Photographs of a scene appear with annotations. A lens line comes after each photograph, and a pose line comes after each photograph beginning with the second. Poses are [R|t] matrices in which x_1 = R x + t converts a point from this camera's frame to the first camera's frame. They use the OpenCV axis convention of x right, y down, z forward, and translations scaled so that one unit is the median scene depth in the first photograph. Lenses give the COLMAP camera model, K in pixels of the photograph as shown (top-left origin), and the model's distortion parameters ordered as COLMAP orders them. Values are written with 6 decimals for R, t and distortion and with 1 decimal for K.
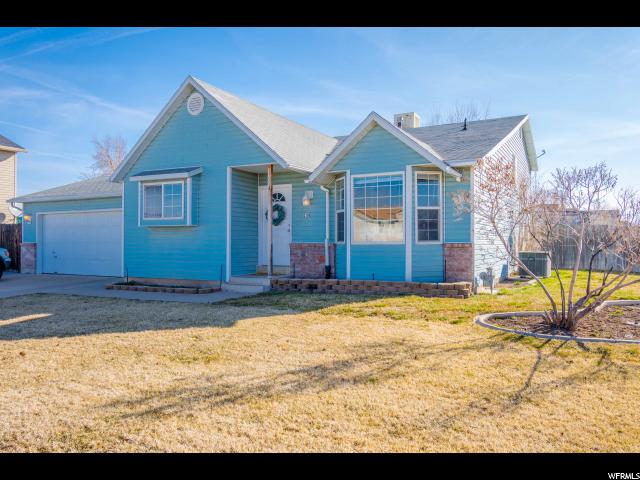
lens RADIAL K [[486.5, 0, 320.0], [0, 486.5, 240.0], [0, 0, 1]] dist [0.007388, 0.000561]
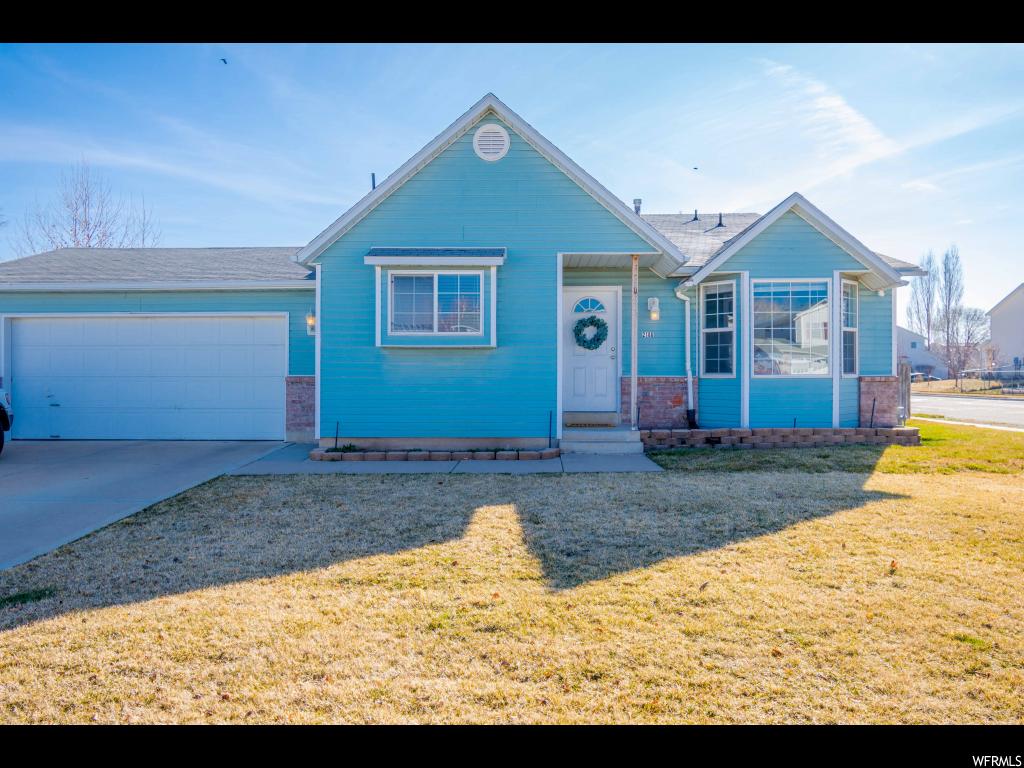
lens RADIAL K [[699.6, 0, 512.0], [0, 699.6, 384.0], [0, 0, 1]] dist [-0.004210, -0.000663]
pose [[0.901391, -0.003931, 0.432988, -0.614930], [-0.002773, 0.999886, 0.014851, 0.003184], [-0.432997, -0.014588, 0.901277, 0.218099]]
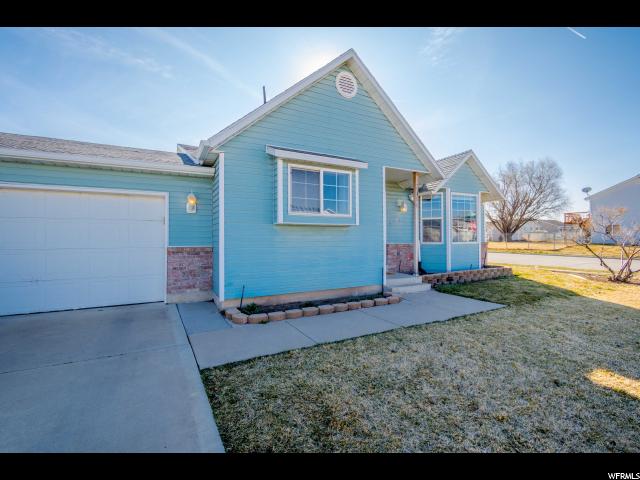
lens RADIAL K [[291.9, 0, 320.0], [0, 291.9, 240.0], [0, 0, 1]] dist [0.000835, 0.000183]
pose [[0.575998, -0.006115, 0.817428, -0.721449], [0.000473, 0.999974, 0.007148, -0.007309], [-0.817451, -0.003731, 0.575986, 0.751978]]
